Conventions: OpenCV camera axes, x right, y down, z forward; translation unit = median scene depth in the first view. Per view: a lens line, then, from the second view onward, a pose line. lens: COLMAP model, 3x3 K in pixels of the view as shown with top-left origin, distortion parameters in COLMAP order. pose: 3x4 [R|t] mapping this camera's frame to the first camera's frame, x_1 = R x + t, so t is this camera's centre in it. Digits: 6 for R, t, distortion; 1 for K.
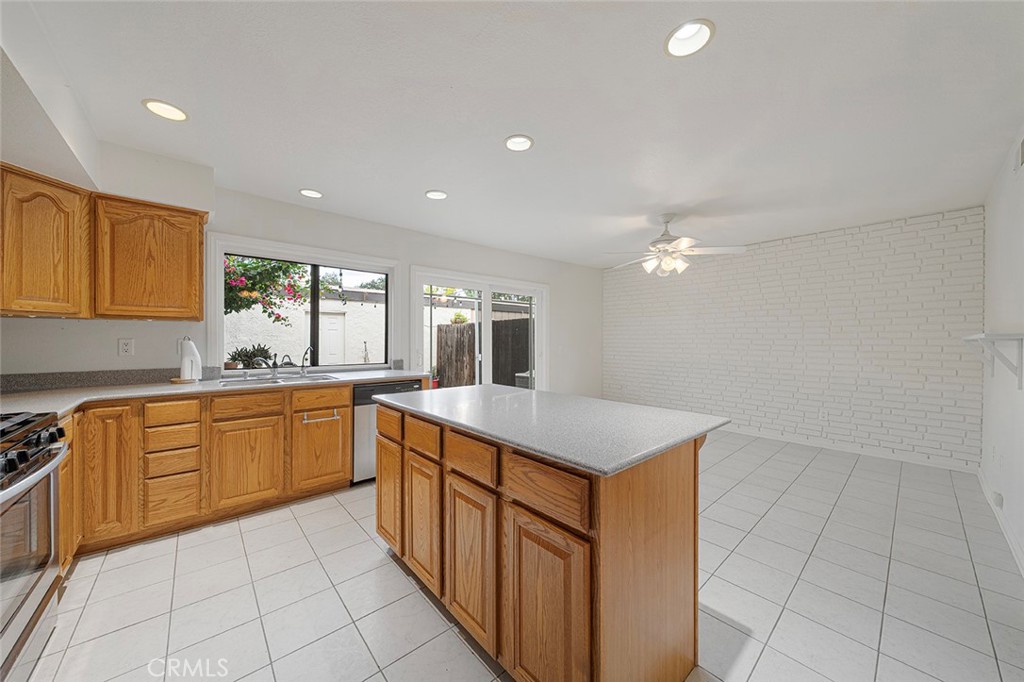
lens RADIAL K [[353.3, 0, 512.0], [0, 353.3, 341.0], [0, 0, 1]] dist [-0.002059, 0.000044]
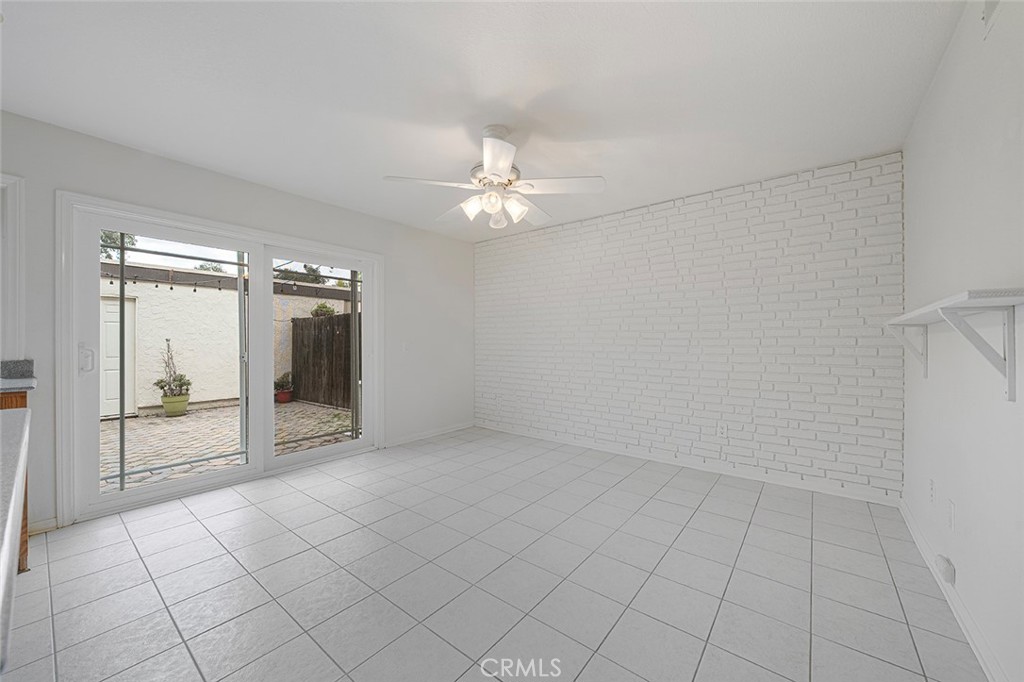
lens RADIAL K [[374.6, 0, 510.1], [0, 374.6, 338.6], [0, 0, 1]] dist [0.000026, -0.000377]
pose [[0.985065, 0.004196, 0.172132, 0.320576], [-0.001454, 0.999870, -0.016050, 0.028637], [-0.172177, 0.015560, 0.984943, 0.307591]]
